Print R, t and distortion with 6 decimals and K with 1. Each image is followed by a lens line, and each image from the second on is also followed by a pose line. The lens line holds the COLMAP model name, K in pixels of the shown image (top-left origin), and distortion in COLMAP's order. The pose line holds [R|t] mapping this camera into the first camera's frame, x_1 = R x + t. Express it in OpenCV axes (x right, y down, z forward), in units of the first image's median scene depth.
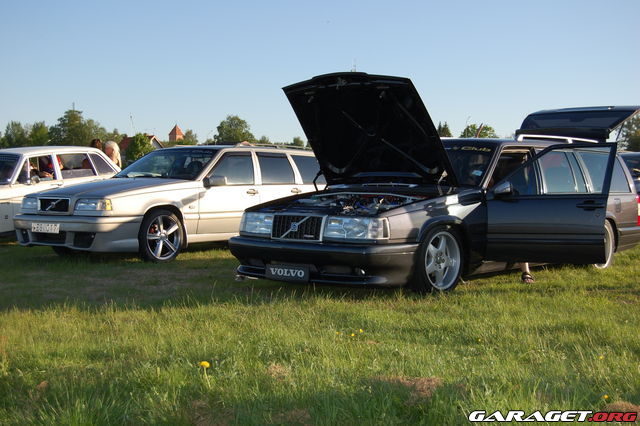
lens RADIAL K [[1000.2, 0, 320.6], [0, 1000.2, 214.1], [0, 0, 1]] dist [0.063487, 0.000000]
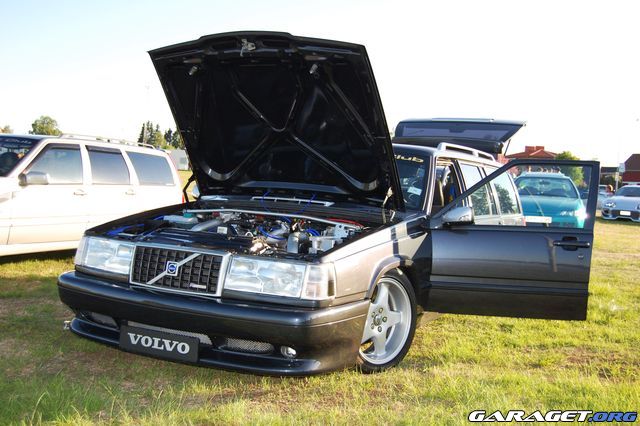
lens RADIAL K [[756.0, 0, 318.8], [0, 756.0, 212.3], [0, 0, 1]] dist [-0.038866, 0.000000]
pose [[0.964268, 0.037132, 0.262312, -0.059369], [-0.040898, 0.999124, 0.008911, -0.028431], [-0.261751, -0.019321, 0.964942, 0.500684]]
